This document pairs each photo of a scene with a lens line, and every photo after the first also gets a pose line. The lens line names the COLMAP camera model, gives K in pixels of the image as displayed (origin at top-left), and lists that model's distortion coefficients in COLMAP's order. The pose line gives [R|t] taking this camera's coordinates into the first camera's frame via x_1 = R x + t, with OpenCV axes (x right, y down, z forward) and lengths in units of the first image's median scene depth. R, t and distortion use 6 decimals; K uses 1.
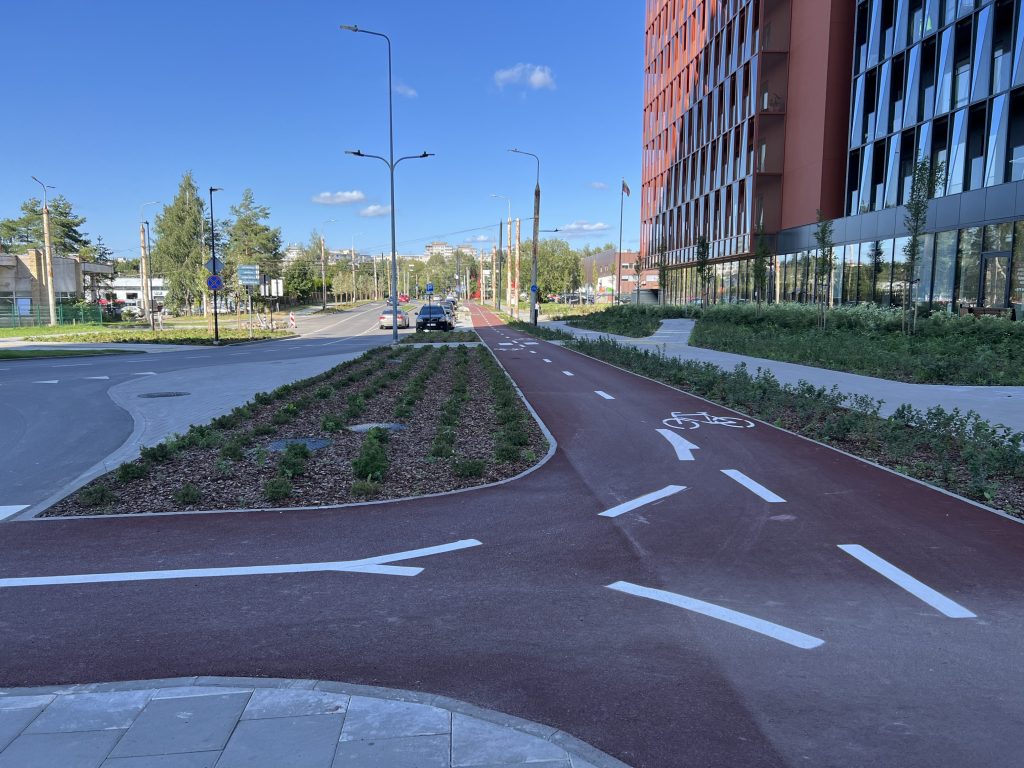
lens RADIAL K [[779.8, 0, 512.6], [0, 779.8, 407.2], [0, 0, 1]] dist [0.055918, -0.002286]
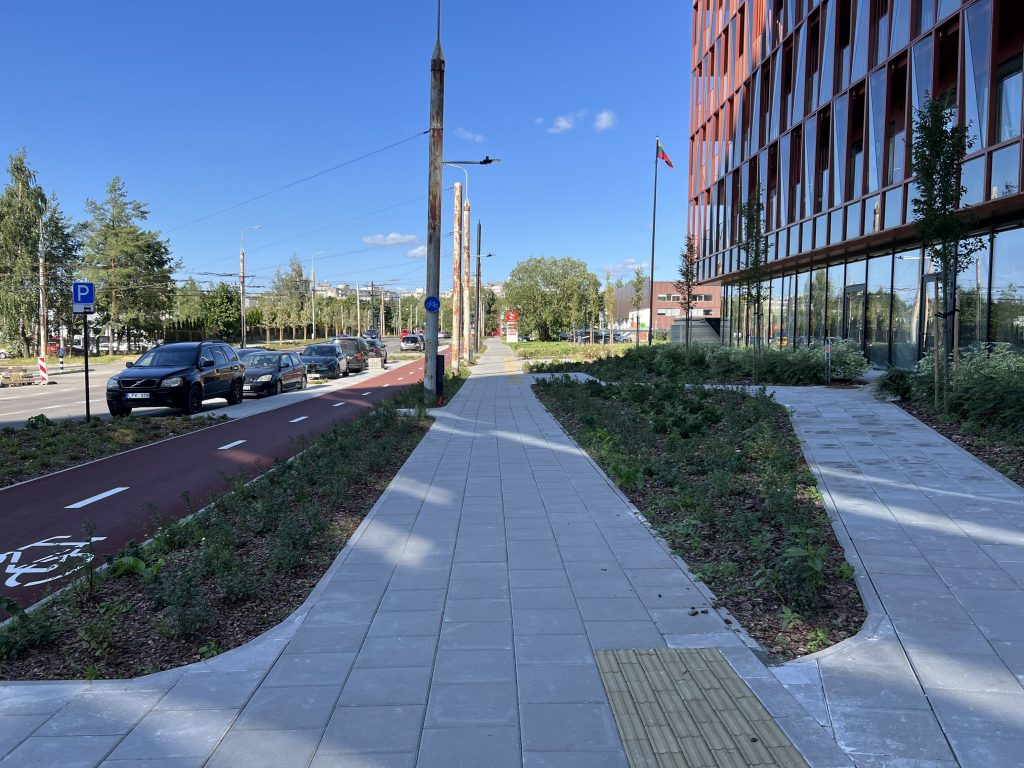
lens RADIAL K [[775.6, 0, 504.8], [0, 775.6, 376.8], [0, 0, 1]] dist [0.025646, -0.004166]
pose [[0.998316, 0.010131, -0.057115, 0.051120], [-0.015086, 0.996094, -0.087003, -0.046514], [0.056010, 0.087718, 0.994569, 0.352993]]
